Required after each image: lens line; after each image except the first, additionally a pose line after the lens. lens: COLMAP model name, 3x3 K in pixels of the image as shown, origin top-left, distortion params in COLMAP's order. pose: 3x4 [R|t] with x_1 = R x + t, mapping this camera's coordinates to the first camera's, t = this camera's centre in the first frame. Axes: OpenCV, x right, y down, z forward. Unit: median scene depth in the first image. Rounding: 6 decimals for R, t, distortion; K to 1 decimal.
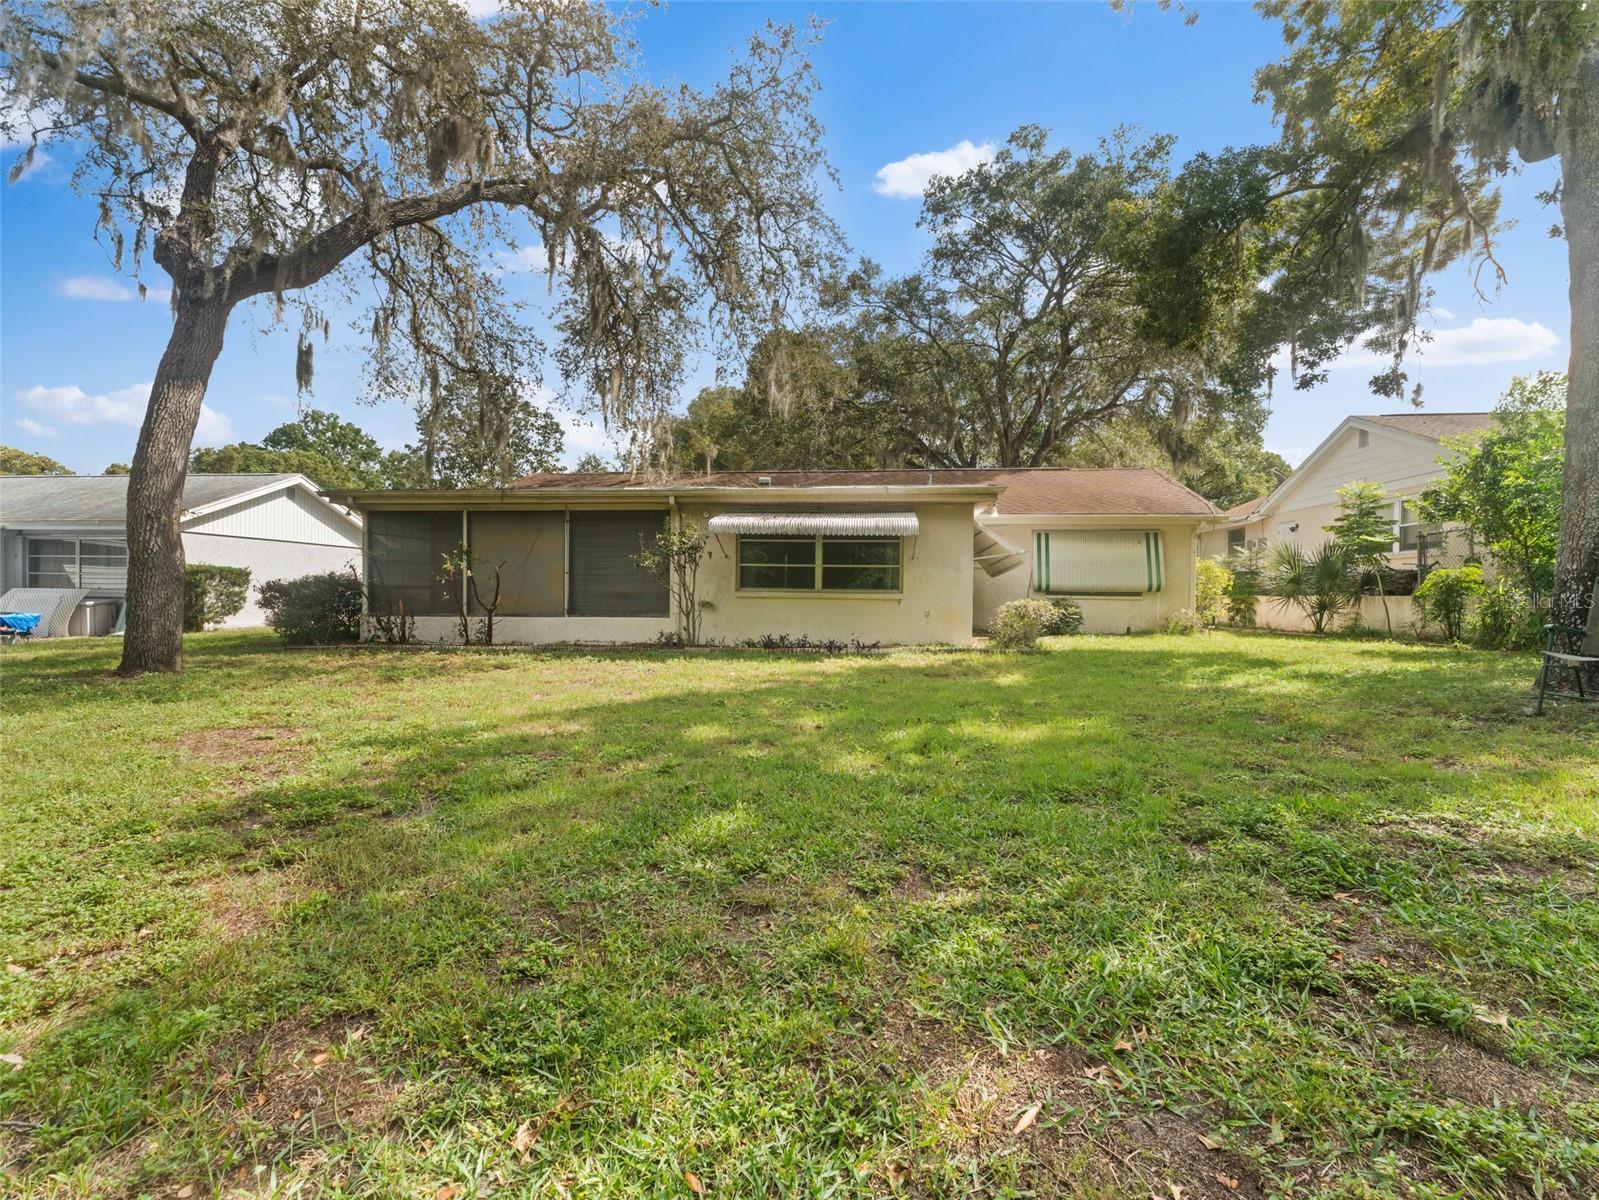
lens RADIAL K [[719.7, 0, 799.5], [0, 719.7, 573.9], [0, 0, 1]] dist [-0.000738, -0.000215]
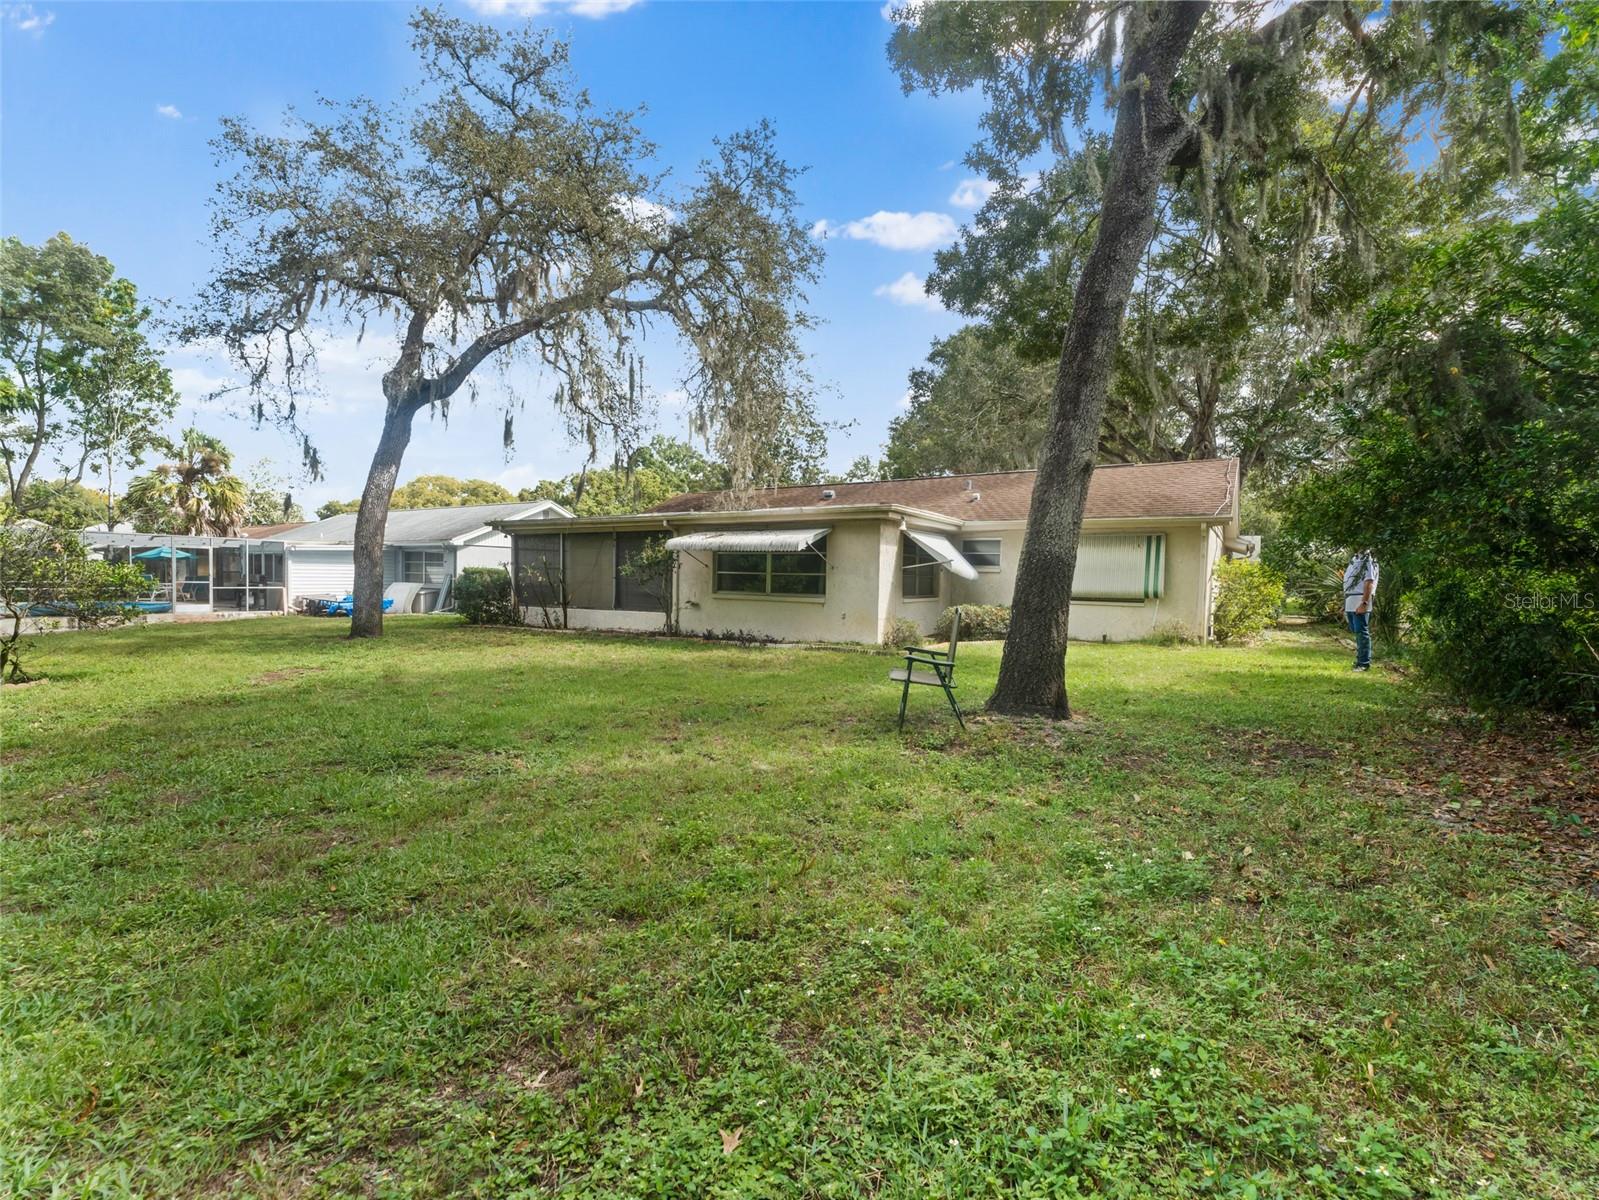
lens RADIAL K [[723.1, 0, 799.5], [0, 723.1, 600.0], [0, 0, 1]] dist [0.000170, 0.000164]
pose [[0.890555, 0.020661, -0.454407, 0.627243], [0.003093, 0.998670, 0.051468, -0.029388], [0.454866, -0.047240, 0.889306, -0.063349]]
